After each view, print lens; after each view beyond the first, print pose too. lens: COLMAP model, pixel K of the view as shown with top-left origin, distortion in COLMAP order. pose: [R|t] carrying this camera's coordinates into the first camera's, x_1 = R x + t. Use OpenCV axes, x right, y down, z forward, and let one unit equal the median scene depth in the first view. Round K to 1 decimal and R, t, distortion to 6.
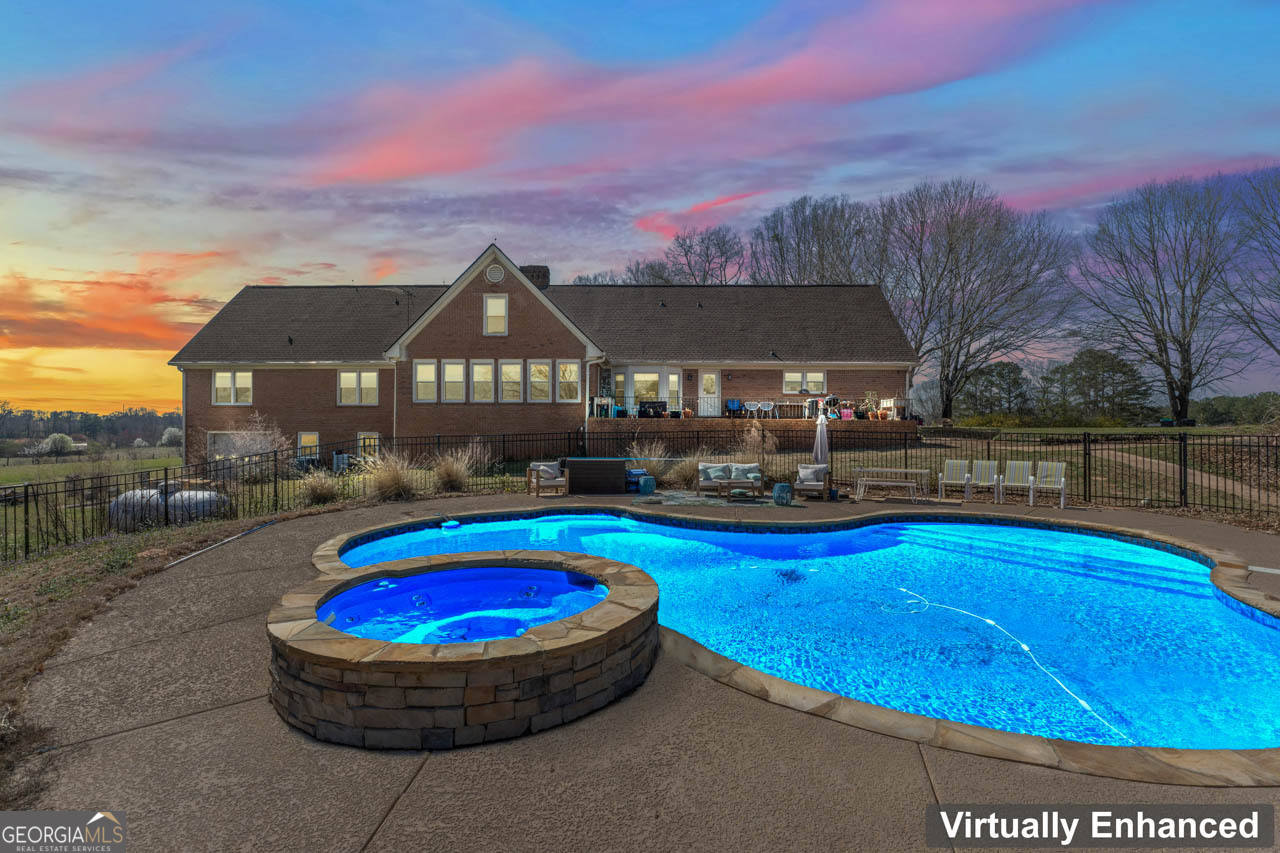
lens RADIAL K [[556.9, 0, 640.0], [0, 556.9, 426.5], [0, 0, 1]] dist [0.017288, 0.000028]
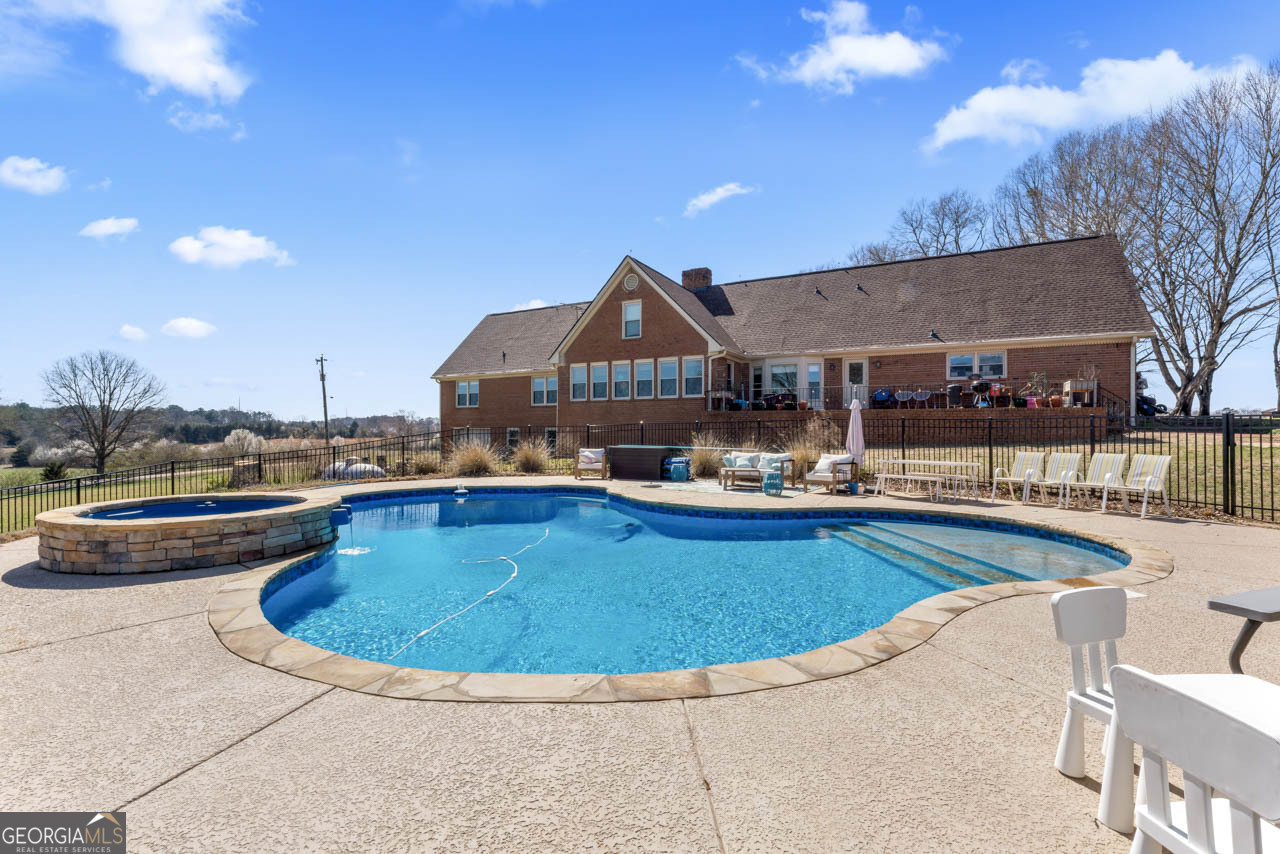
lens RADIAL K [[557.1, 0, 640.0], [0, 557.1, 427.0], [0, 0, 1]] dist [-0.007243, 0.000017]
pose [[0.888444, -0.004729, -0.458961, 0.257970], [0.003595, 0.999988, -0.003345, 0.015181], [0.458972, 0.001322, 0.888450, 0.034697]]
